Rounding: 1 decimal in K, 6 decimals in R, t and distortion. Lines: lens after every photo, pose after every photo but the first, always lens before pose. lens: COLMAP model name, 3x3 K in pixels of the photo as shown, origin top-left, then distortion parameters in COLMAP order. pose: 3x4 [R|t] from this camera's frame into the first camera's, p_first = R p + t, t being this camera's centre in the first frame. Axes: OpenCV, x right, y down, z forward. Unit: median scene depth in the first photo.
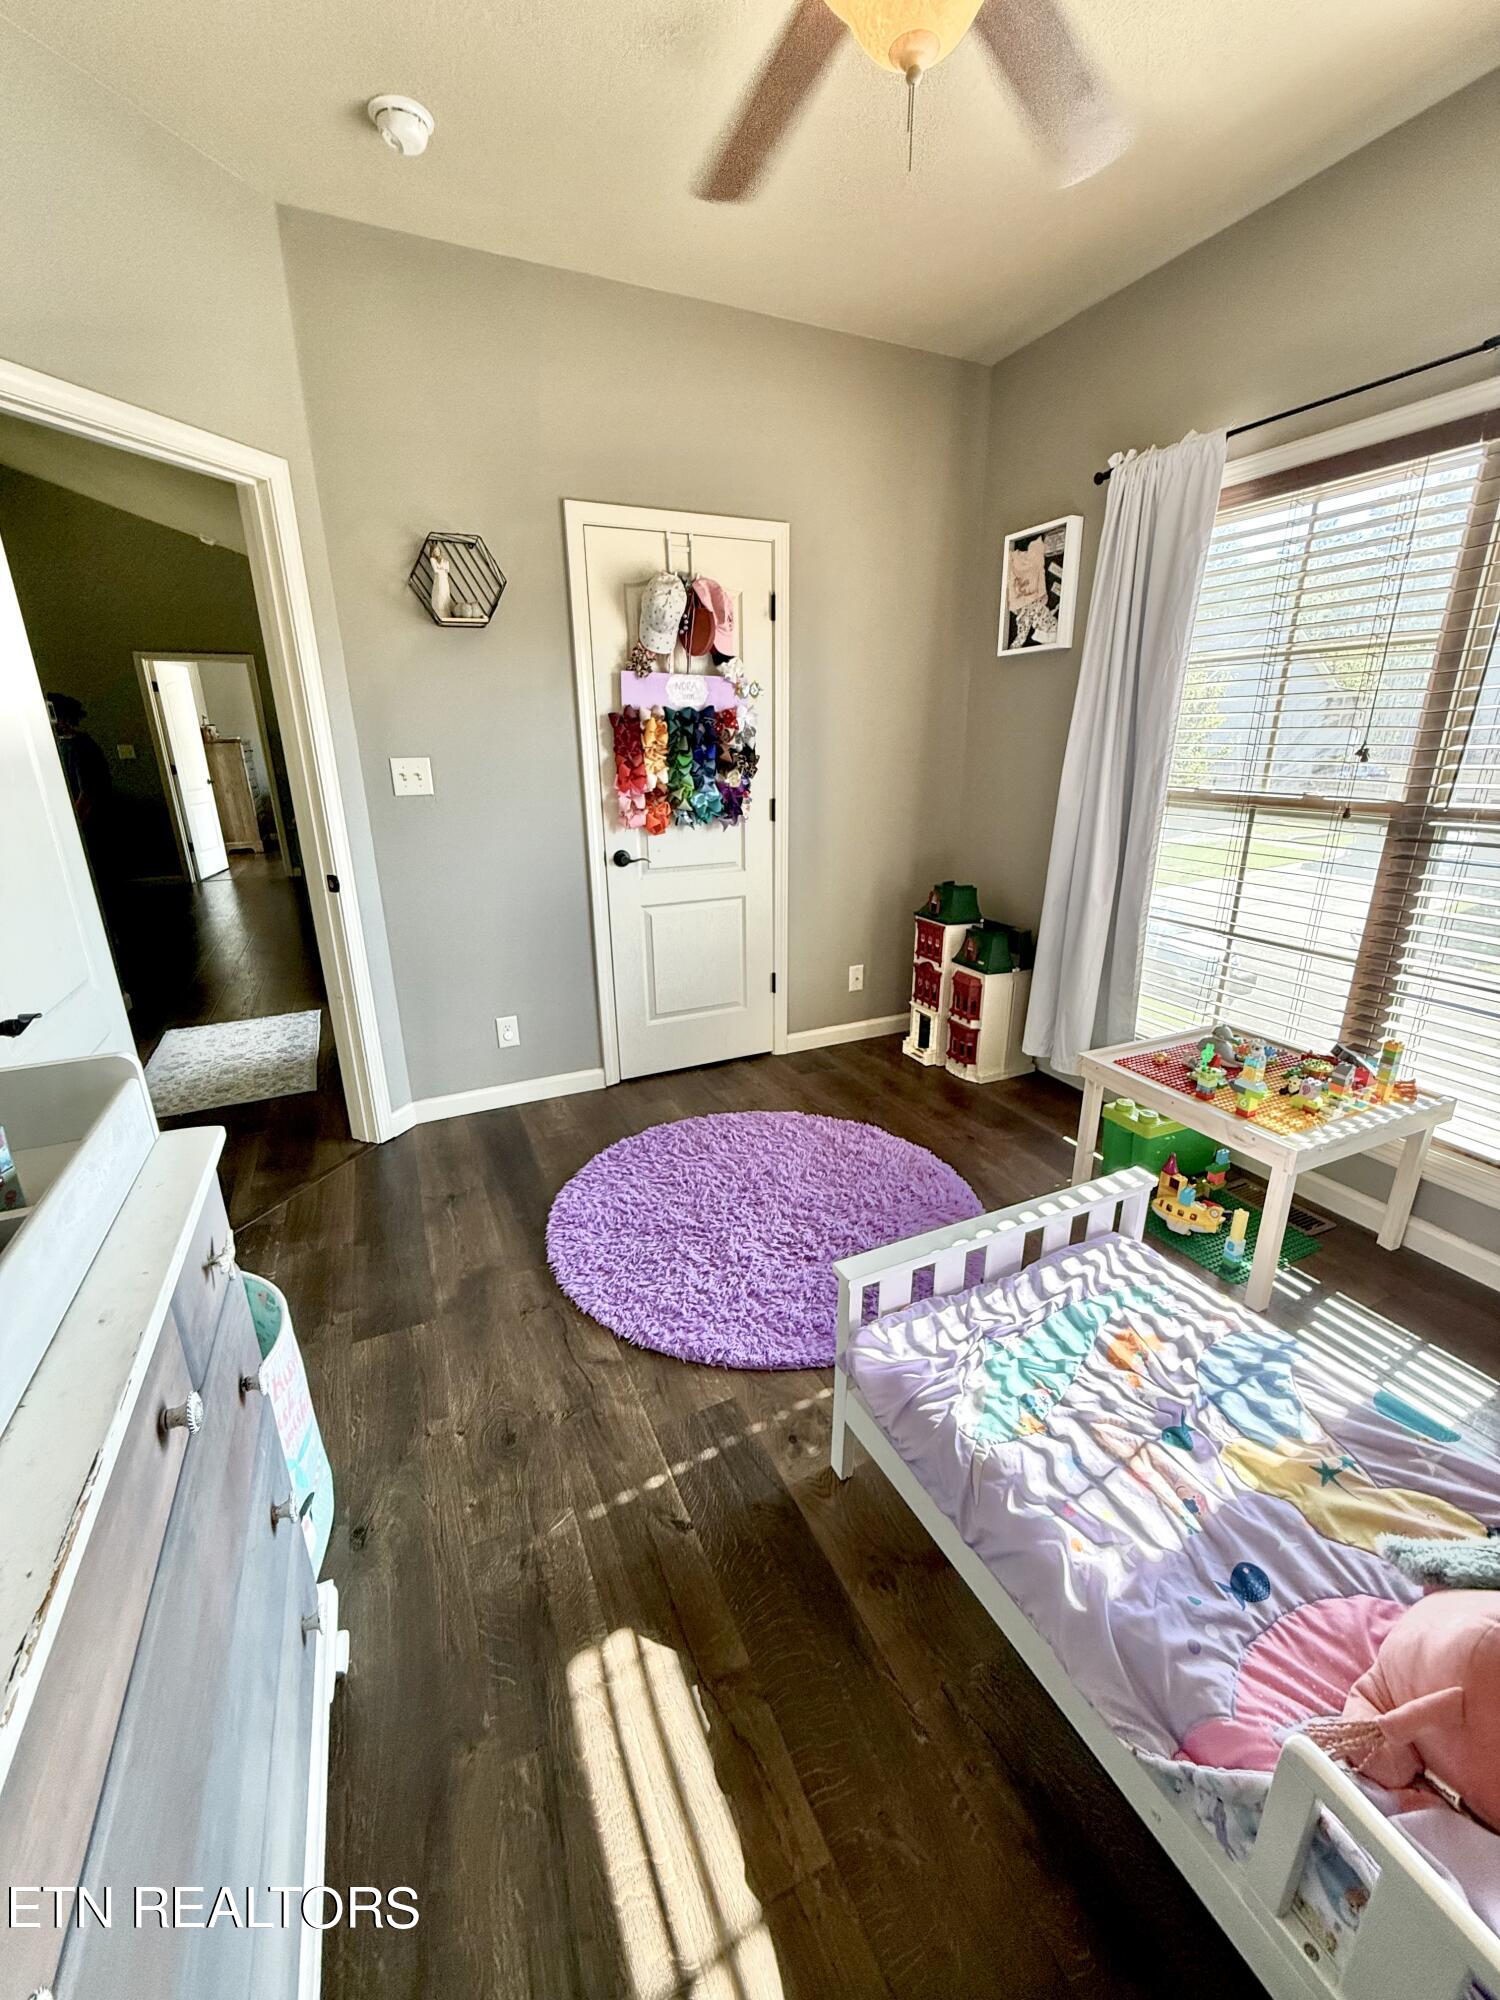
lens RADIAL K [[799.0, 0, 758.6], [0, 799.0, 991.0], [0, 0, 1]] dist [0.000475, 0.000469]
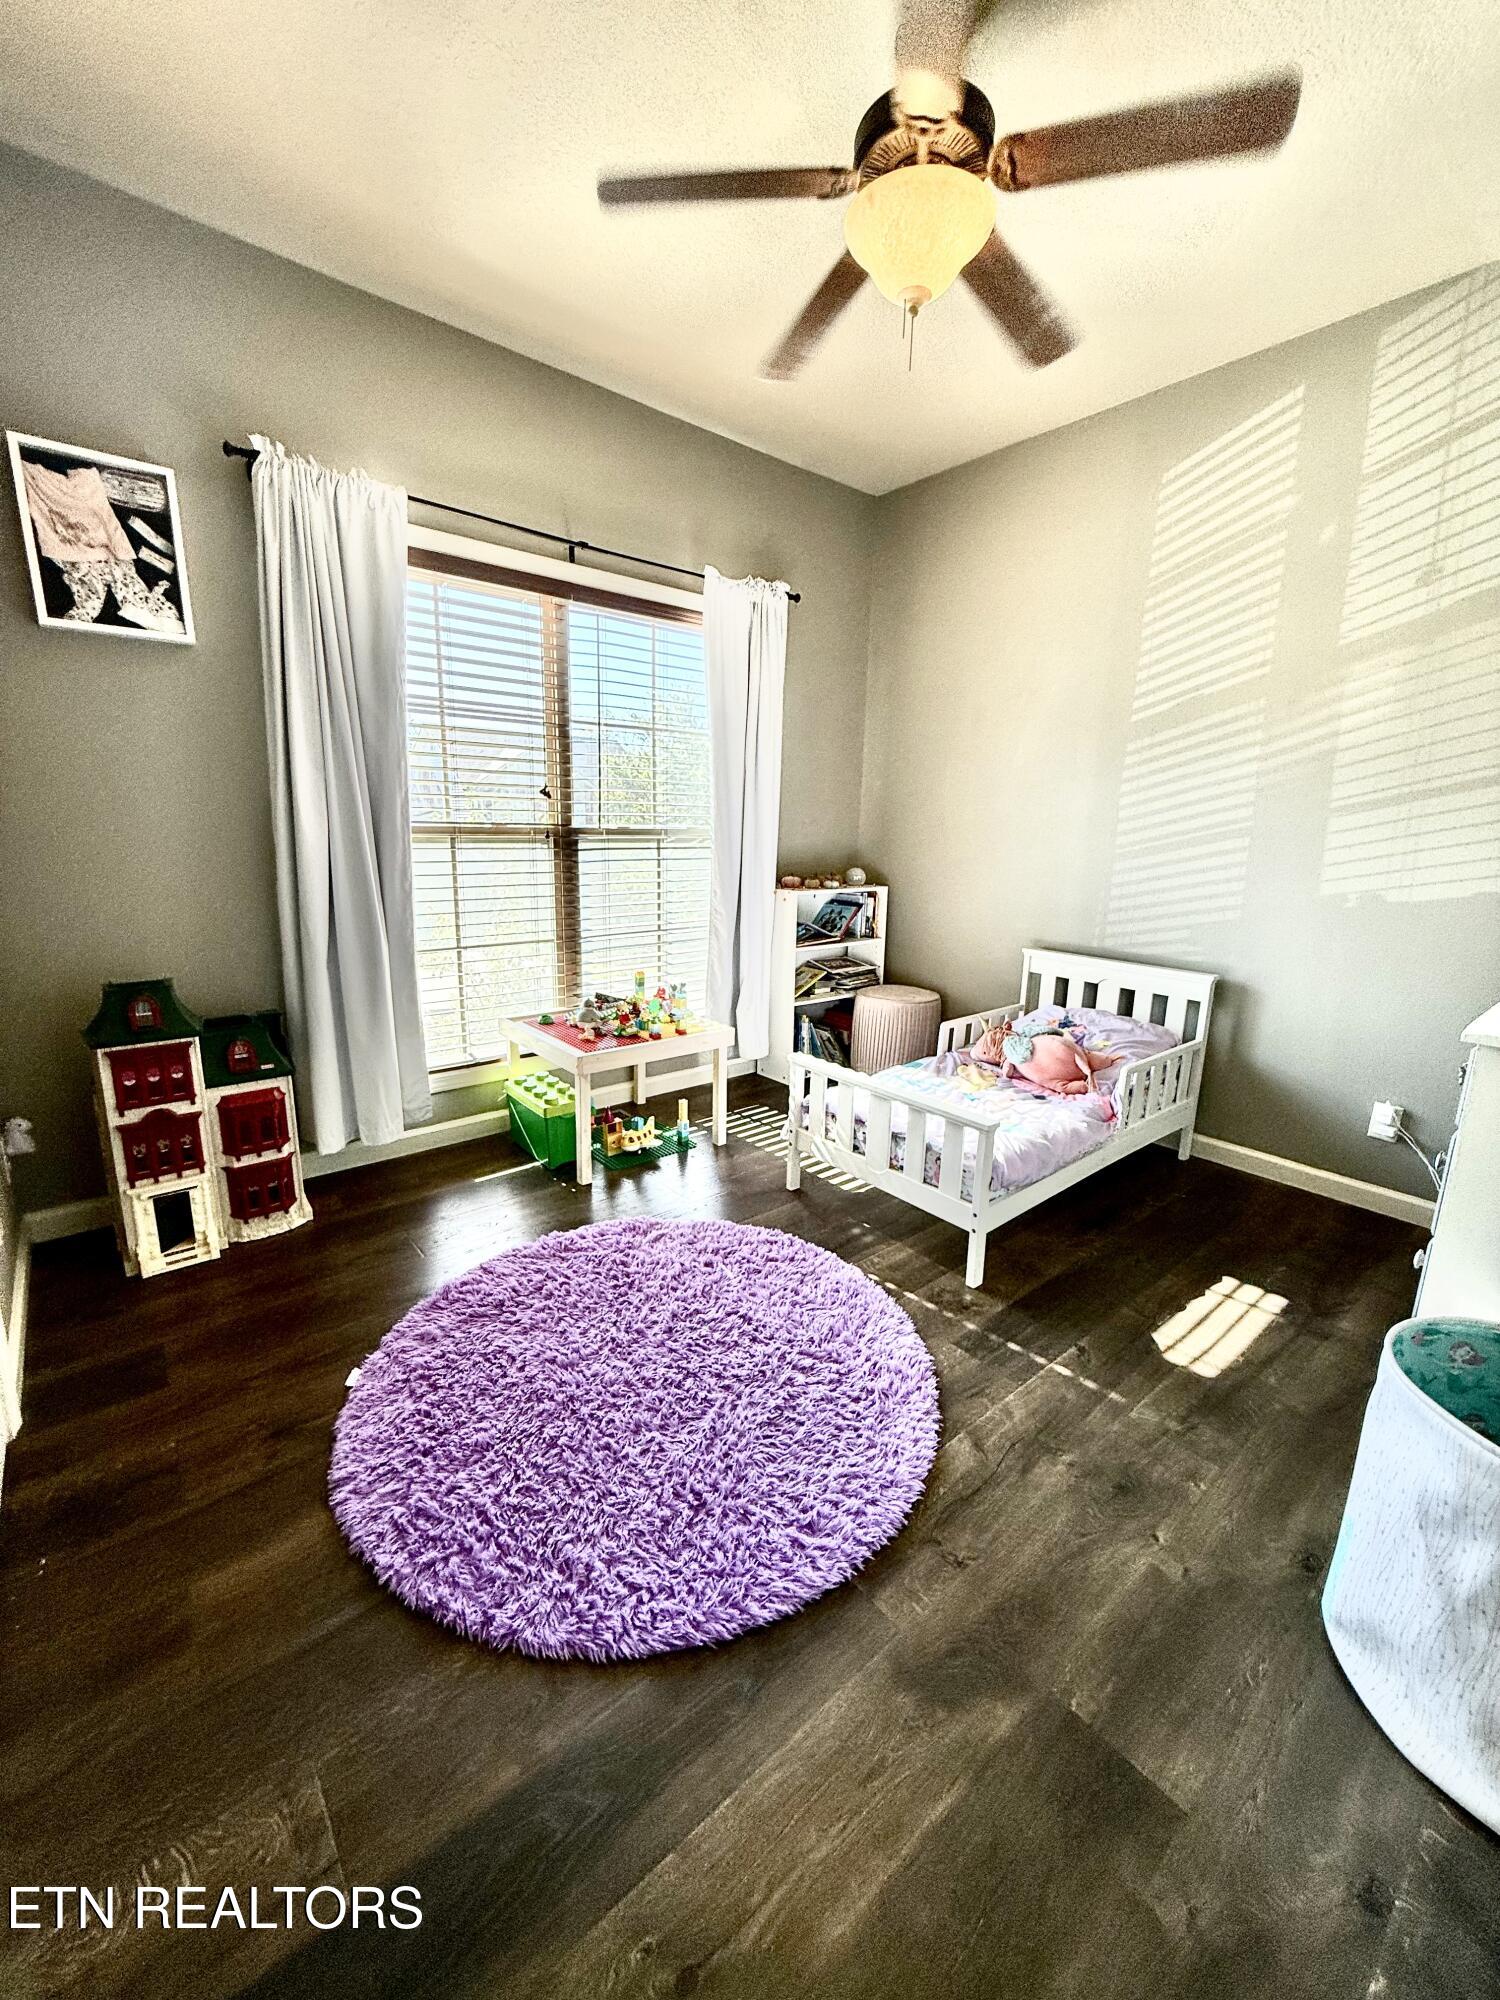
lens RADIAL K [[799.0, 0, 735.5], [0, 799.0, 986.5], [0, 0, 1]] dist [0.000475, 0.000469]
pose [[-0.244660, -0.195495, 0.949696, -0.601446], [0.274118, 0.925561, 0.261145, -0.211005], [-0.930054, 0.324221, -0.172859, 0.861754]]
